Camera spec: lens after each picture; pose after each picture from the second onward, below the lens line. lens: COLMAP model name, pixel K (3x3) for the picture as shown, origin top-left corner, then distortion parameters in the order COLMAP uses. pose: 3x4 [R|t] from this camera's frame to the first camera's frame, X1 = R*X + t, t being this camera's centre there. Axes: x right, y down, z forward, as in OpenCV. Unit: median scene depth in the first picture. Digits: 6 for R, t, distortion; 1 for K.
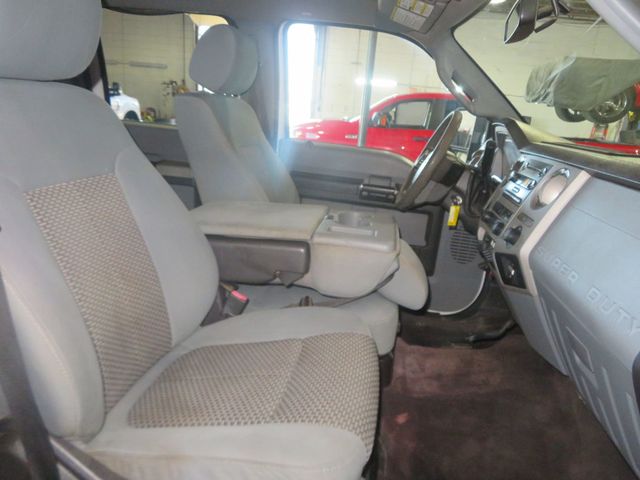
lens RADIAL K [[457.7, 0, 320.0], [0, 457.7, 240.0], [0, 0, 1]] dist [-0.004621, 0.002452]
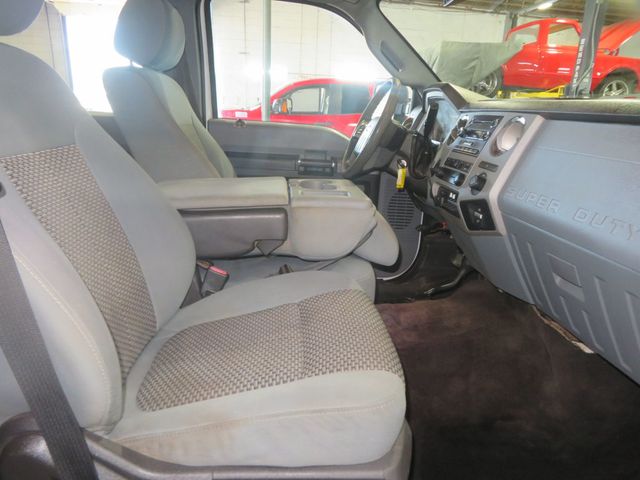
lens RADIAL K [[457.7, 0, 320.0], [0, 457.7, 240.0], [0, 0, 1]] dist [-0.004621, 0.002452]
pose [[0.972963, -0.104352, 0.206044, -0.158395], [0.100547, 0.994513, 0.028882, 0.051124], [-0.207927, -0.007384, 0.978116, 0.022368]]
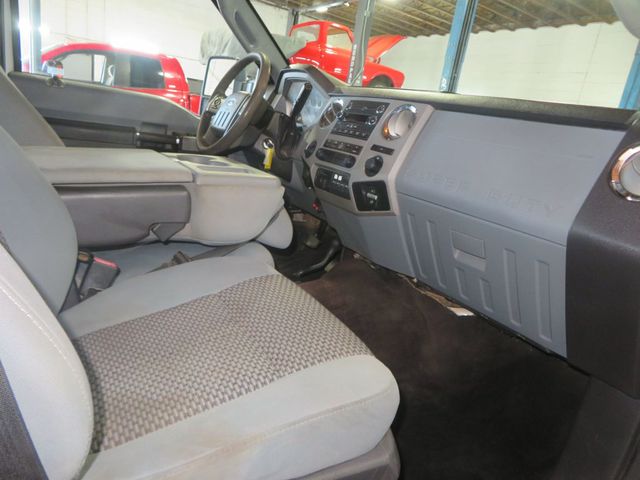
lens RADIAL K [[457.7, 0, 320.0], [0, 457.7, 240.0], [0, 0, 1]] dist [-0.004621, 0.002452]
pose [[0.776891, -0.141584, 0.613510, -0.356548], [0.095541, 0.989615, 0.107397, 0.035975], [-0.622344, -0.024821, 0.782350, 0.180389]]
